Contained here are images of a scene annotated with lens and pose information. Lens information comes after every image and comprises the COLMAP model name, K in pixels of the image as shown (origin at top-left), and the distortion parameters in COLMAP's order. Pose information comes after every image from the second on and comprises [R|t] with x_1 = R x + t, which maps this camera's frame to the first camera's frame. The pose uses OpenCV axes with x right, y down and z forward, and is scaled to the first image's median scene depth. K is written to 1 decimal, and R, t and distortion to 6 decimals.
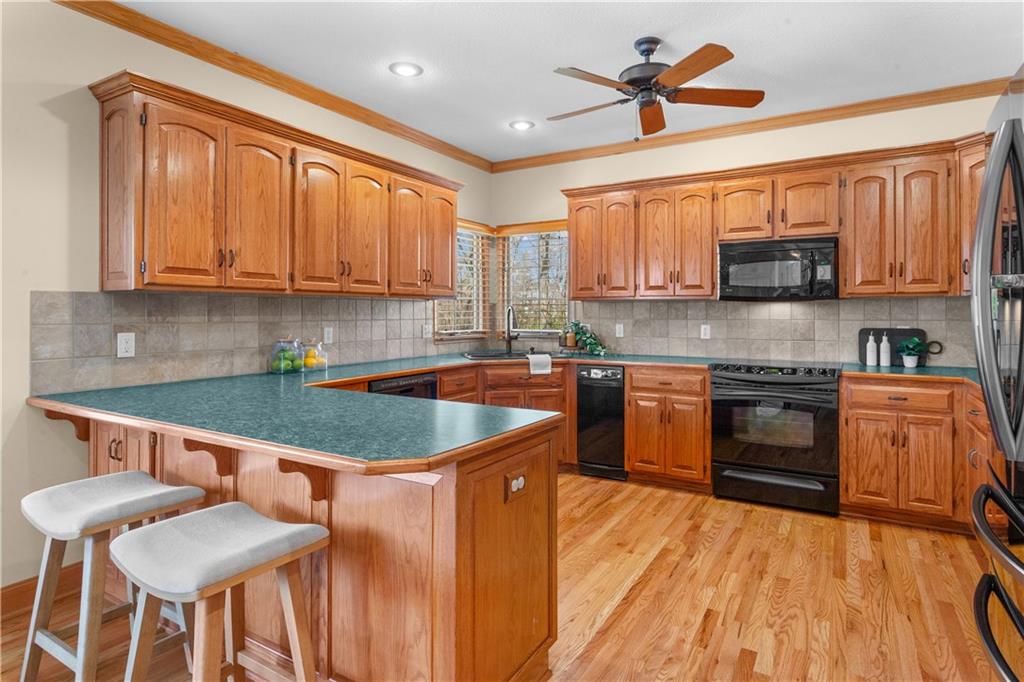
lens RADIAL K [[551.4, 0, 518.5], [0, 551.4, 309.6], [0, 0, 1]] dist [-0.001230, 0.000727]
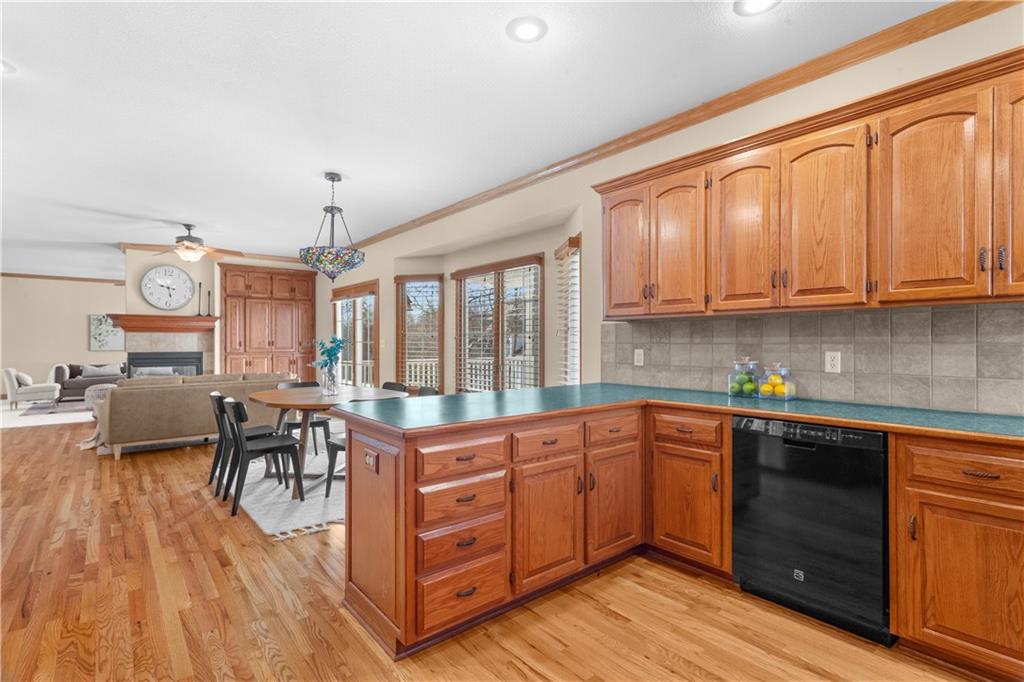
lens RADIAL K [[492.0, 0, 512.0], [0, 492.0, 341.0], [0, 0, 1]] dist [-0.000313, 0.000145]
pose [[-0.337388, -0.001878, -0.941364, 0.466346], [0.007177, 0.999964, -0.004567, 0.016843], [0.941338, -0.008297, -0.337362, 0.804528]]
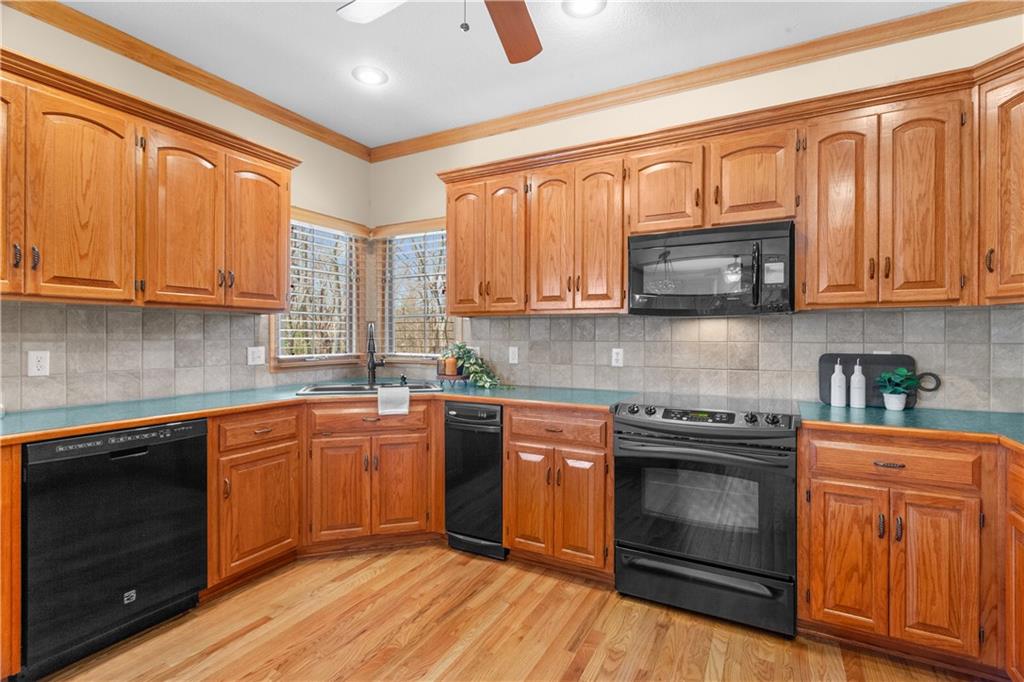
lens RADIAL K [[481.4, 0, 514.6], [0, 481.4, 337.0], [0, 0, 1]] dist [0.000582, 0.000157]
pose [[0.999160, 0.003241, 0.040850, 0.199755], [-0.003555, 0.999965, 0.007606, 0.008989], [-0.040824, -0.007745, 0.999136, 0.399866]]
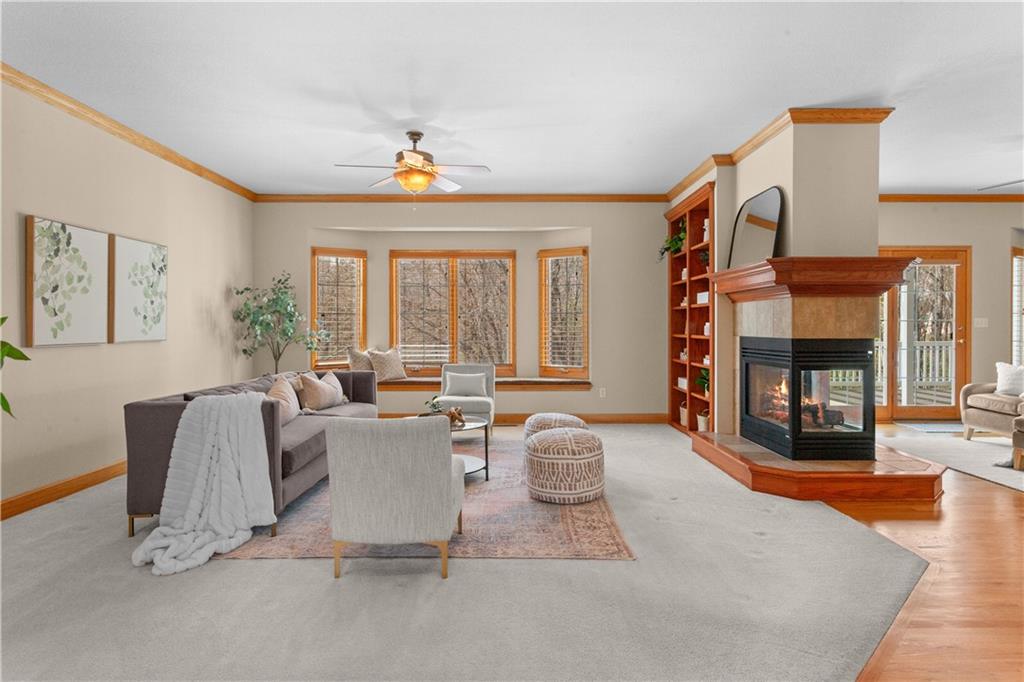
lens RADIAL K [[580.0, 0, 512.0], [0, 580.0, 341.0], [0, 0, 1]] dist [-0.001664, -0.000605]
pose [[0.516265, 0.016242, -0.856275, -0.275301], [0.008368, 0.999677, 0.024008, 0.017801], [0.856388, -0.019560, 0.515963, -2.544303]]
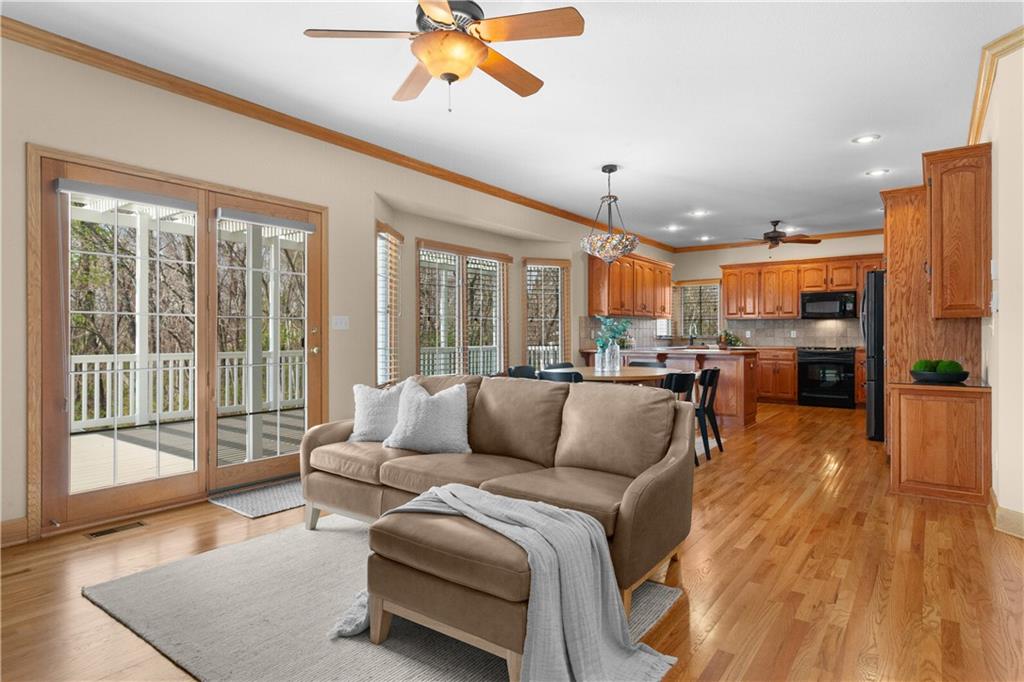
lens RADIAL K [[570.0, 0, 511.6], [0, 570.0, 332.9], [0, 0, 1]] dist [0.003495, 0.000211]
pose [[0.995143, -0.000522, -0.098436, -0.601678], [0.000694, 0.999998, 0.001706, 0.037038], [0.098435, -0.001766, 0.995142, -1.477737]]
